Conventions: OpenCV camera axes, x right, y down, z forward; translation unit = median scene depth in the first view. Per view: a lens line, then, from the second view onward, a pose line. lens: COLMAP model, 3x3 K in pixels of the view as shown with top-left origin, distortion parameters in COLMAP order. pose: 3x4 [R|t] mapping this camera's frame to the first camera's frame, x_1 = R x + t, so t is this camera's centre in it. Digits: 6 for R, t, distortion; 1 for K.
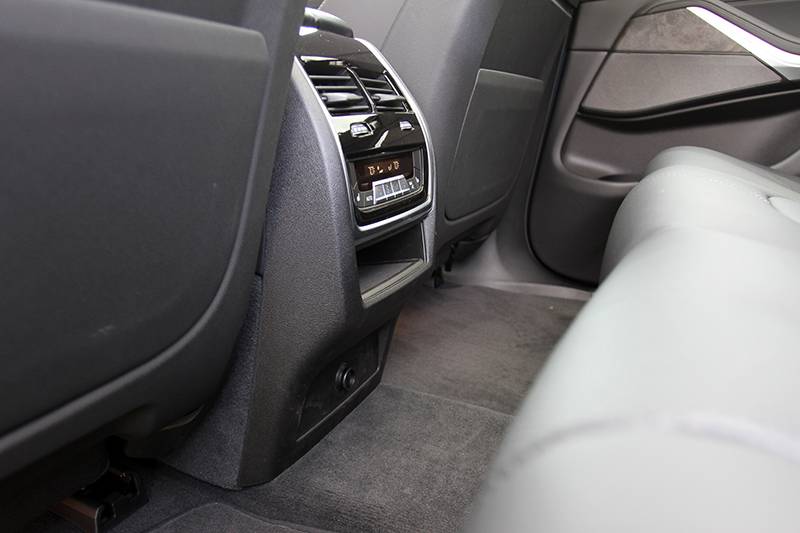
lens RADIAL K [[660.9, 0, 400.2], [0, 660.9, 289.5], [0, 0, 1]] dist [-0.073865, 0.012712]
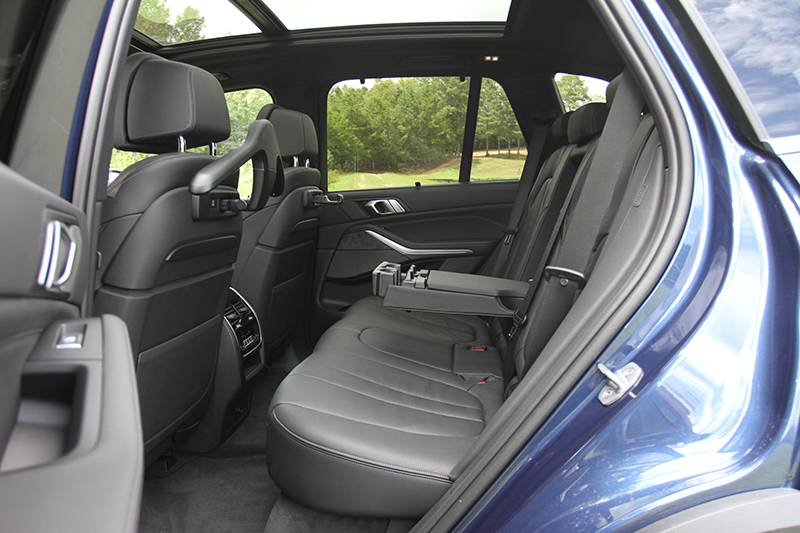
lens RADIAL K [[660.9, 0, 400.2], [0, 660.9, 289.5], [0, 0, 1]] dist [-0.073865, 0.012712]
pose [[0.952706, -0.114827, 0.281366, -0.096256], [0.152746, 0.981350, -0.116705, 0.039475], [-0.262718, 0.154163, 0.952477, -1.142880]]
